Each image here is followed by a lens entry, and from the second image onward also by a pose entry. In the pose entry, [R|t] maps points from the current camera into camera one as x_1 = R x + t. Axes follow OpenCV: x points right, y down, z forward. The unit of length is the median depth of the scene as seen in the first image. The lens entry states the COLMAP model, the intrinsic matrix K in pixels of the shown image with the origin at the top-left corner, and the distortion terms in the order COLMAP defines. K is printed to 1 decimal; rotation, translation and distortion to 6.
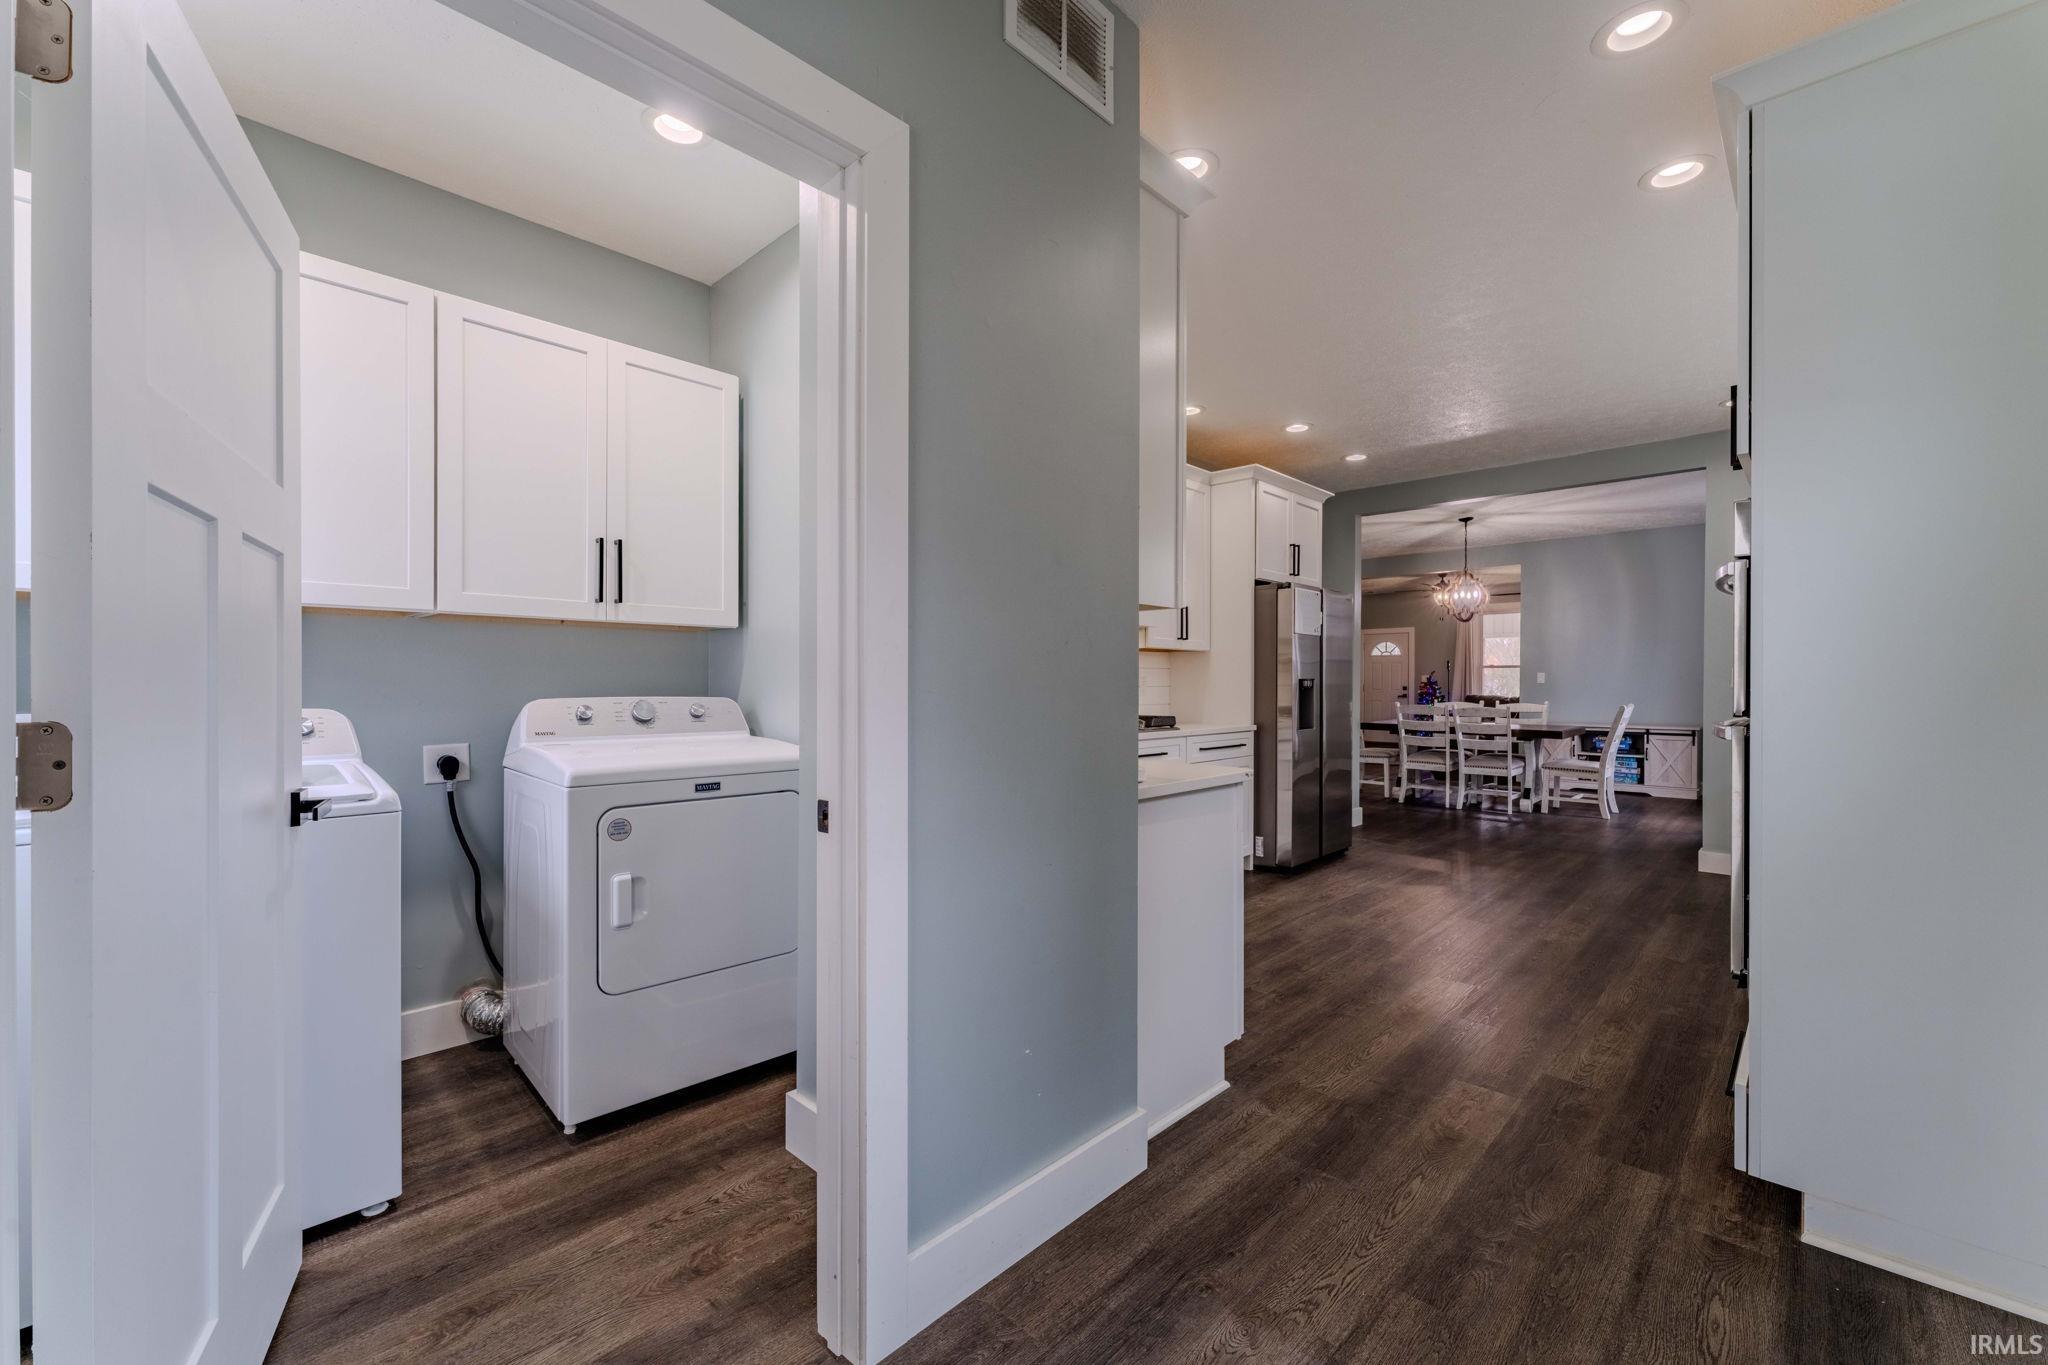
lens RADIAL K [[824.2, 0, 1022.9], [0, 824.2, 689.7], [0, 0, 1]] dist [0.000588, 0.000063]
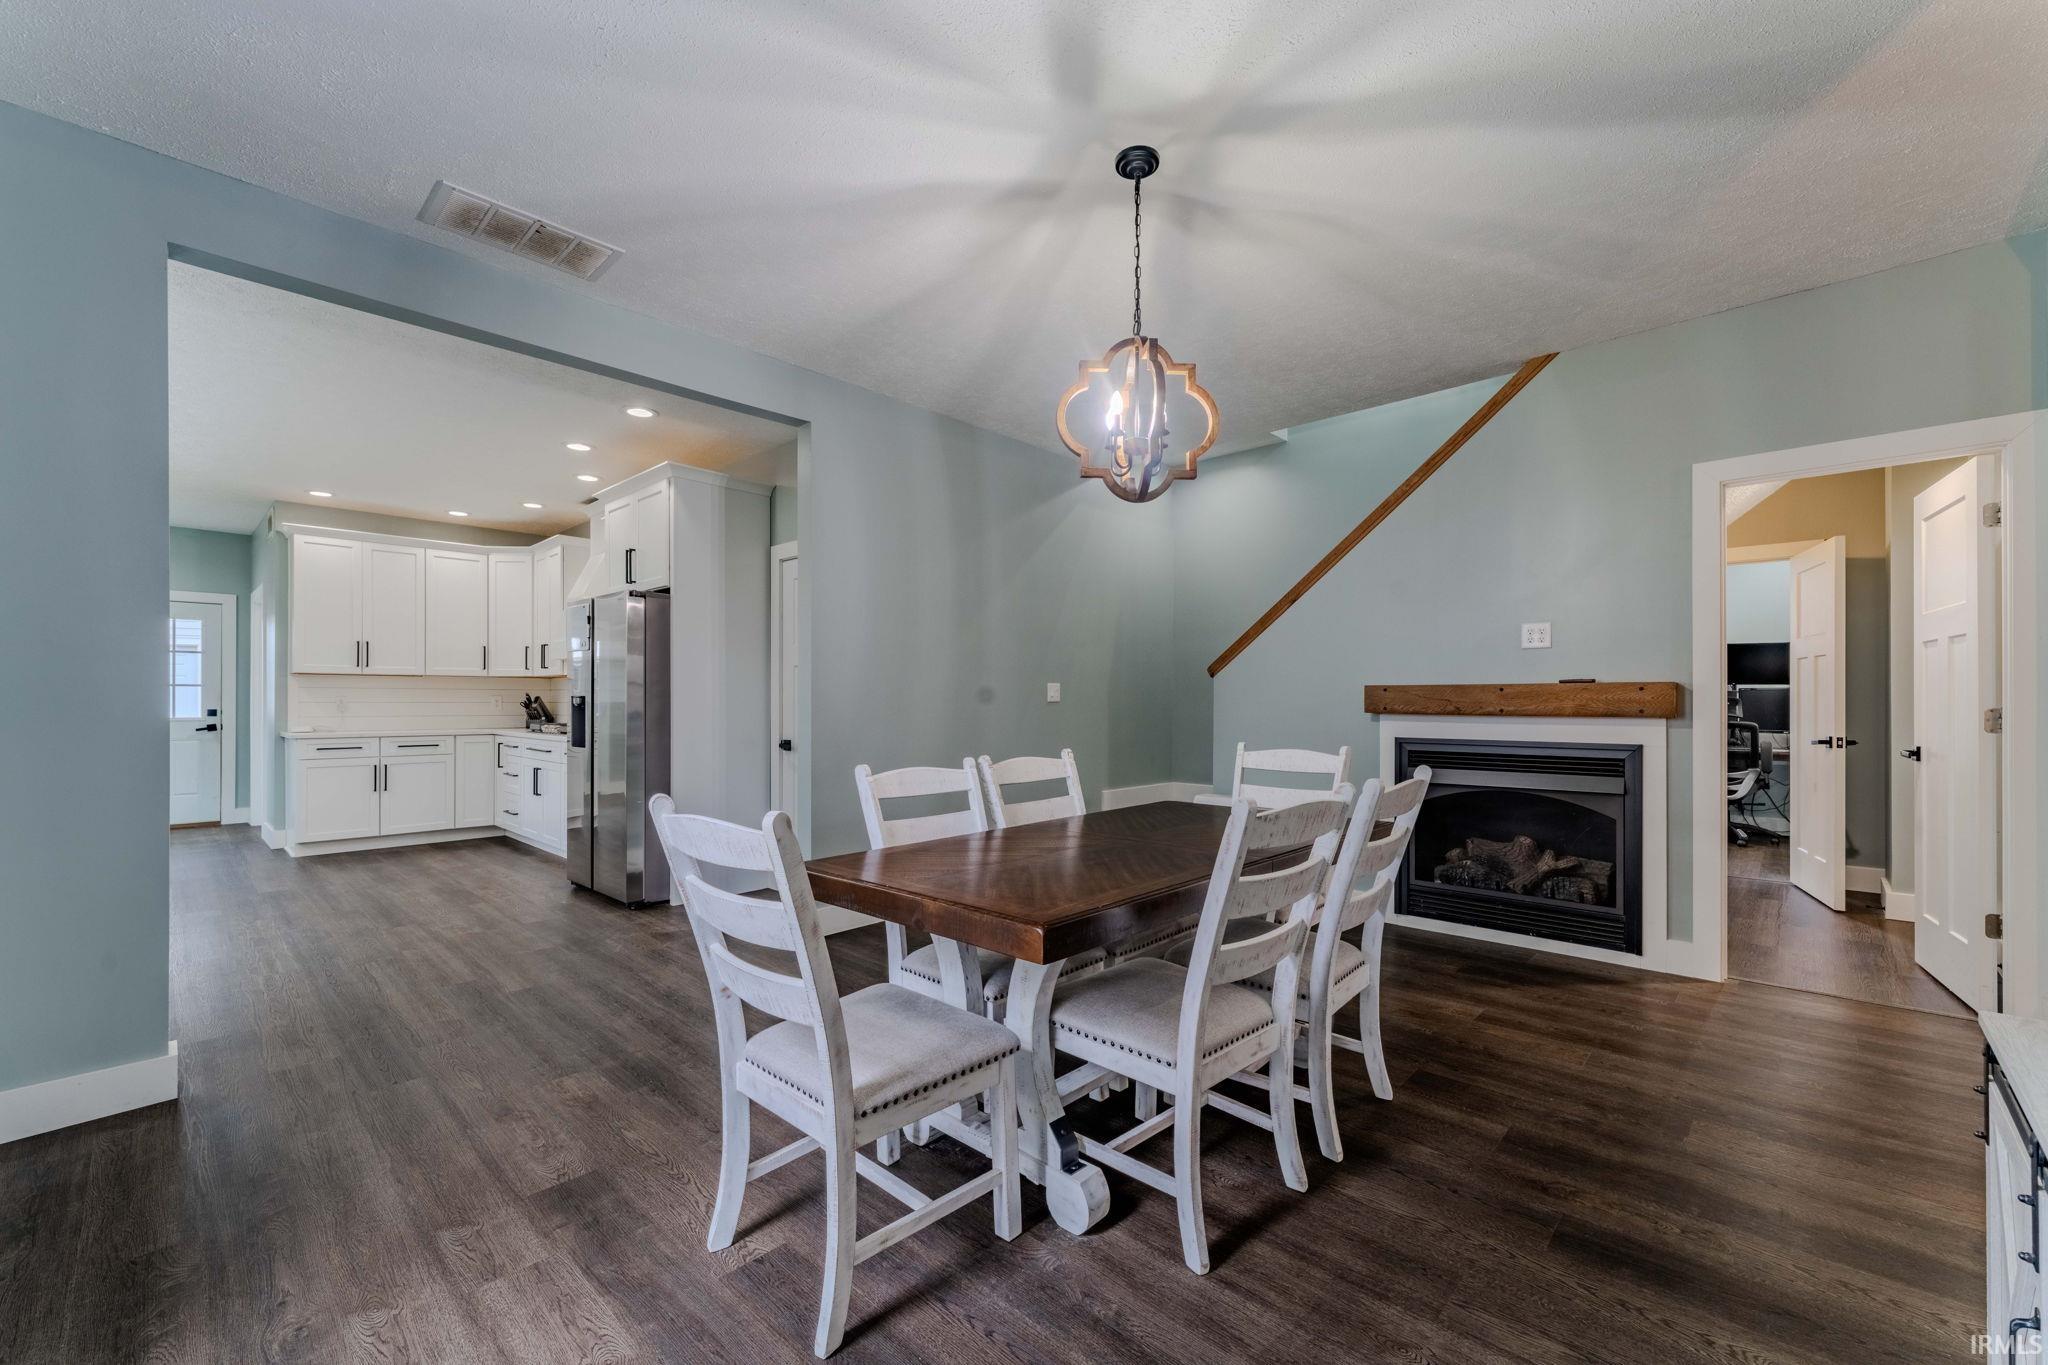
lens RADIAL K [[835.9, 0, 1016.9], [0, 835.9, 694.6], [0, 0, 1]] dist [-0.000124, 0.000052]
pose [[0.002791, -0.004775, -0.999985, 2.132390], [-0.010006, 0.999938, -0.004803, -0.024015], [0.999946, 0.010019, 0.002743, 2.419027]]
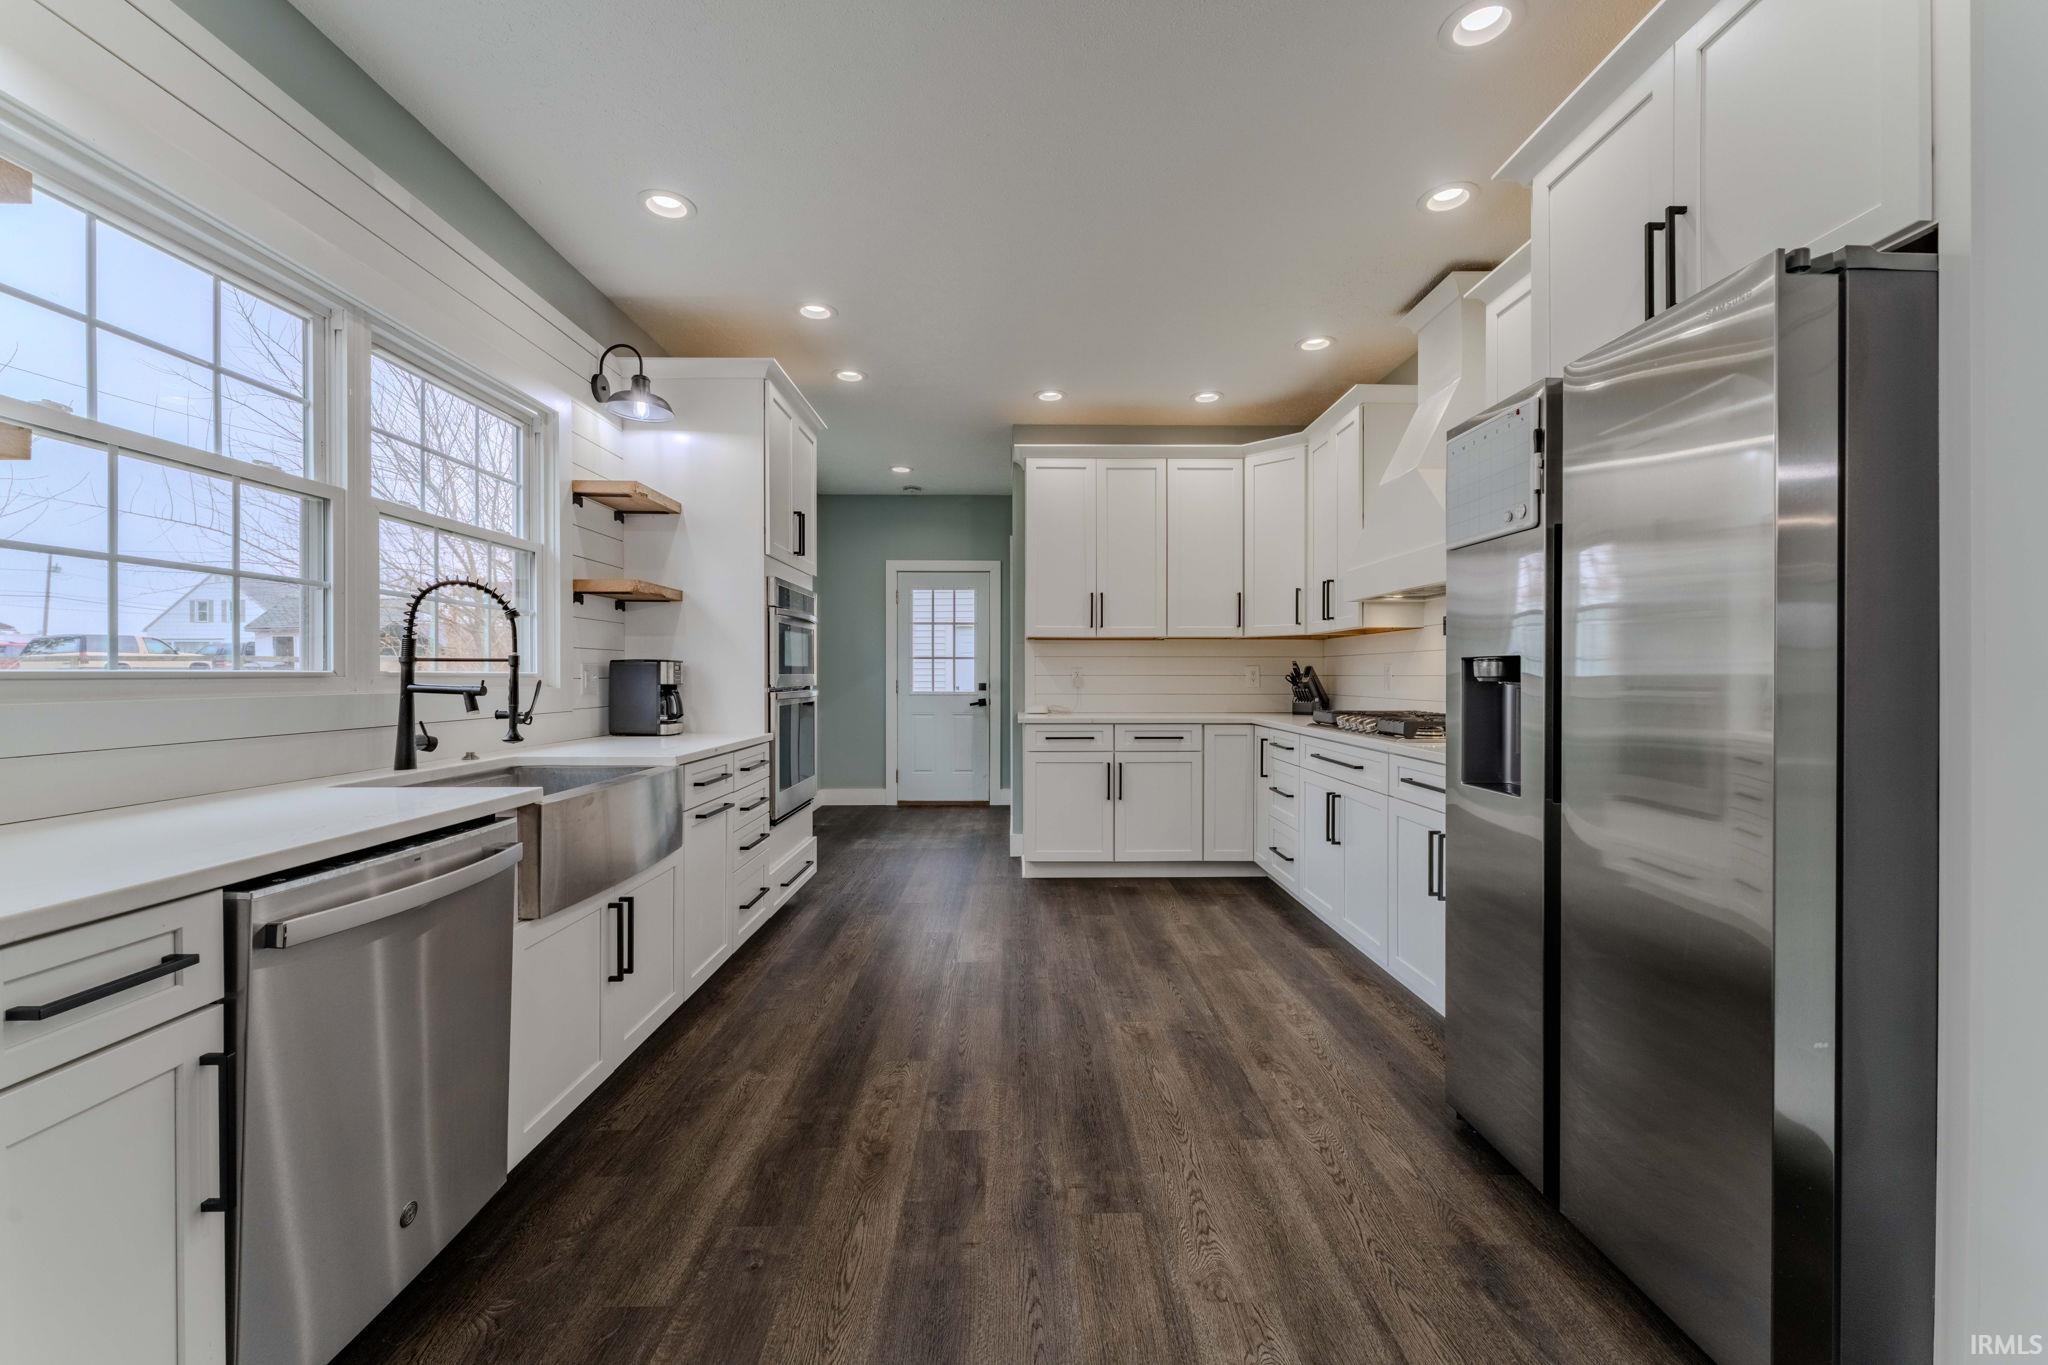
lens RADIAL K [[823.0, 0, 1029.1], [0, 823.0, 674.8], [0, 0, 1]] dist [-0.000882, -0.000243]
pose [[-0.706538, 0.000838, -0.707675, 1.208169], [-0.006189, 0.999954, 0.007363, -0.009376], [0.707648, 0.009582, -0.706500, 1.779400]]
